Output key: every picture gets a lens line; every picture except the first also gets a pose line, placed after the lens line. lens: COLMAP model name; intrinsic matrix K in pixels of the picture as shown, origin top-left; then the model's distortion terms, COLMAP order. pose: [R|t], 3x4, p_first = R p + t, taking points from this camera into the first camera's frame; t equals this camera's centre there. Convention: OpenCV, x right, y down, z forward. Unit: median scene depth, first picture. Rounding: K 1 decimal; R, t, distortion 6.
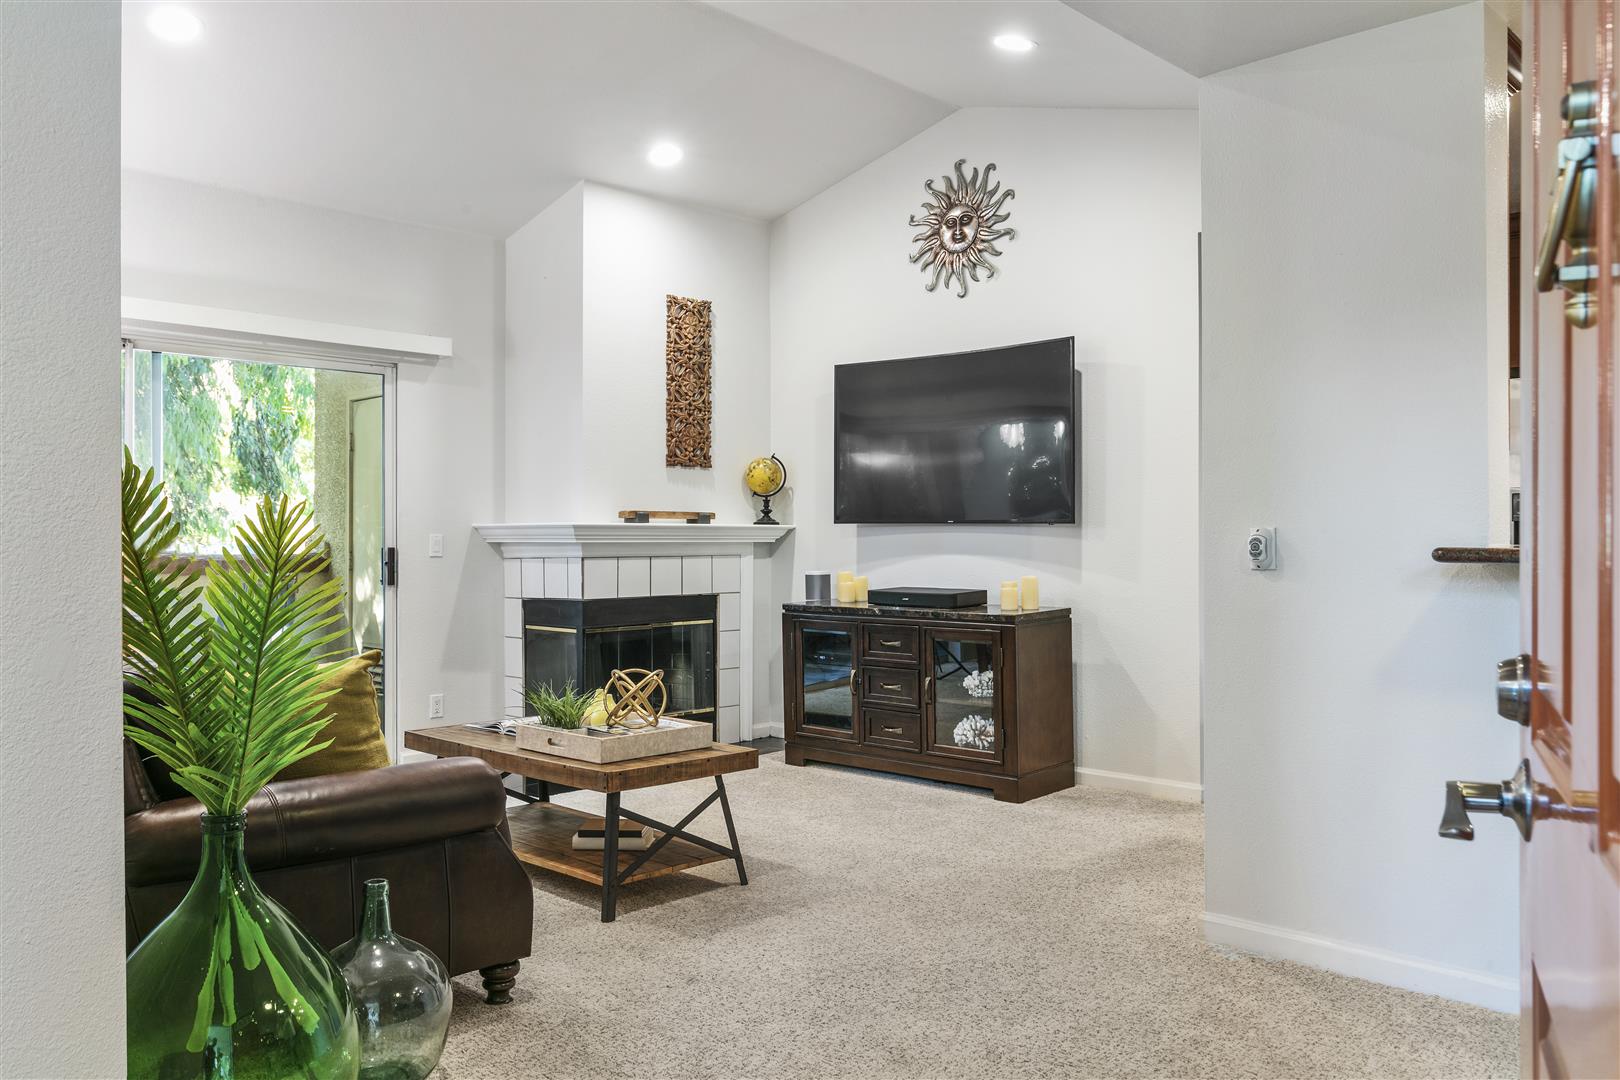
lens RADIAL K [[1236.6, 0, 807.4], [0, 1236.6, 528.4], [0, 0, 1]] dist [0.010091, 0.001314]
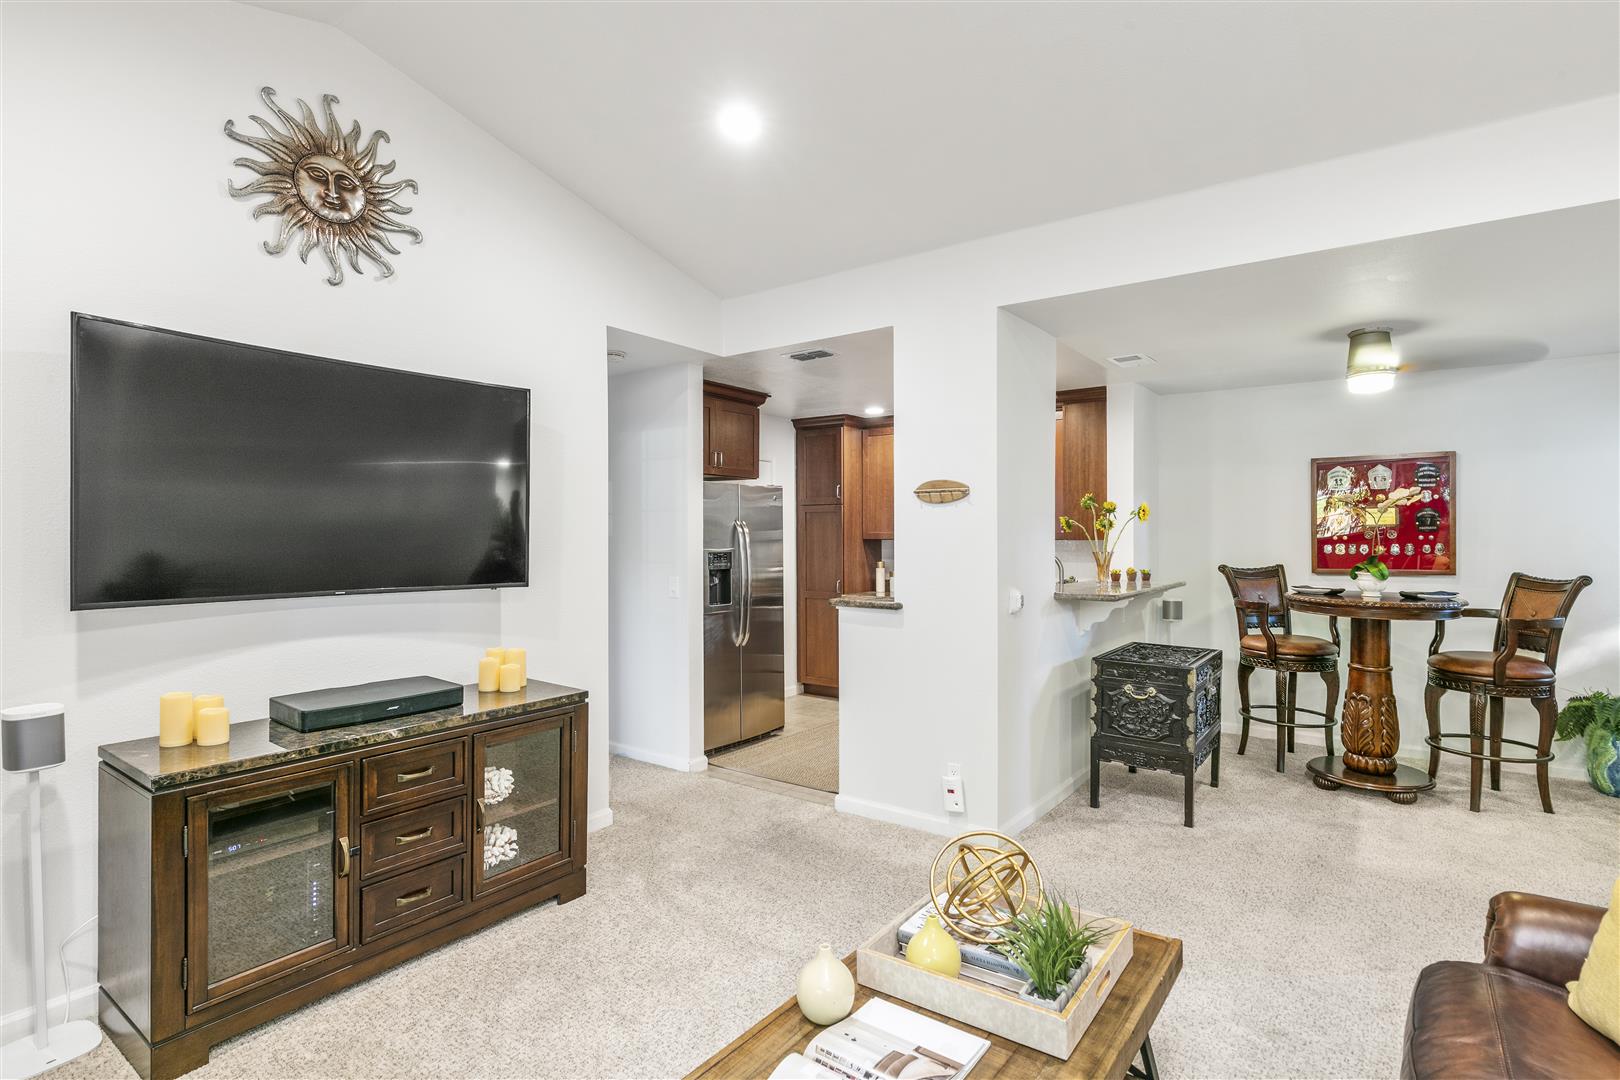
lens RADIAL K [[807.9, 0, 809.8], [0, 807.9, 538.0], [0, 0, 1]] dist [-0.002702, 0.001182]
pose [[-0.121918, -0.004052, 0.992532, -0.381168], [-0.004318, 0.999984, 0.003552, -0.039649], [-0.992531, -0.003852, -0.121934, 0.772761]]
